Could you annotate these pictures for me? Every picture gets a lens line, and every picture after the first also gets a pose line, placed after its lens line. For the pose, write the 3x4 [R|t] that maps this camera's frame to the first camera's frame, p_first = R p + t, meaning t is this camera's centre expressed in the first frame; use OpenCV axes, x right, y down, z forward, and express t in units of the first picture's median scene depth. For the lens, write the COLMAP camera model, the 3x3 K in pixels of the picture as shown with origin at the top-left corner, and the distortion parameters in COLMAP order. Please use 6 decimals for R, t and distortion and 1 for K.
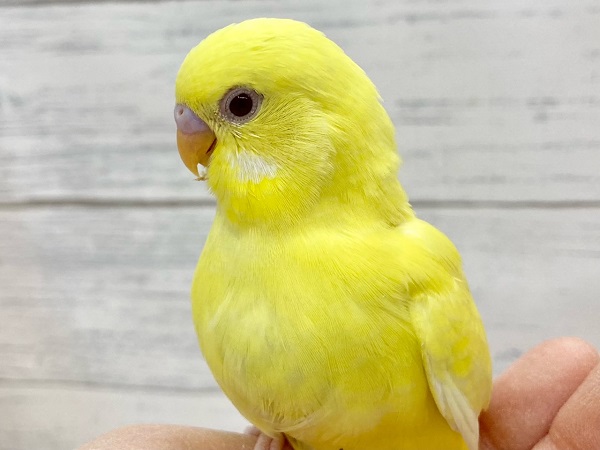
lens RADIAL K [[488.2, 0, 300.0], [0, 488.2, 225.0], [0, 0, 1]] dist [-0.004009, -0.000905]
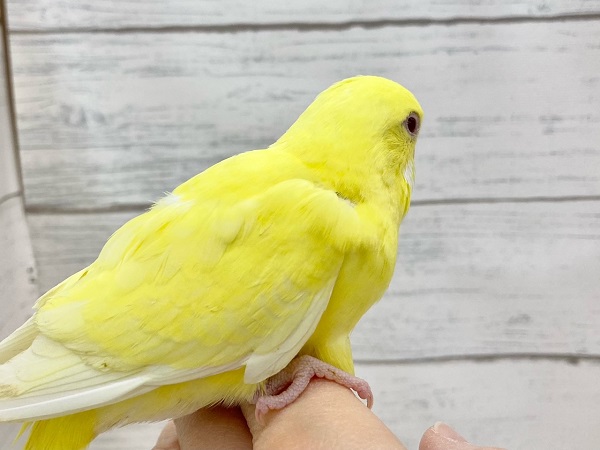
lens RADIAL K [[488.2, 0, 300.0], [0, 488.2, 225.0], [0, 0, 1]] dist [-0.004009, -0.000905]
pose [[0.993381, 0.018055, -0.113437, 0.001982], [-0.021334, 0.999387, -0.027757, 0.059580], [0.112867, 0.029993, 0.993157, -0.264025]]
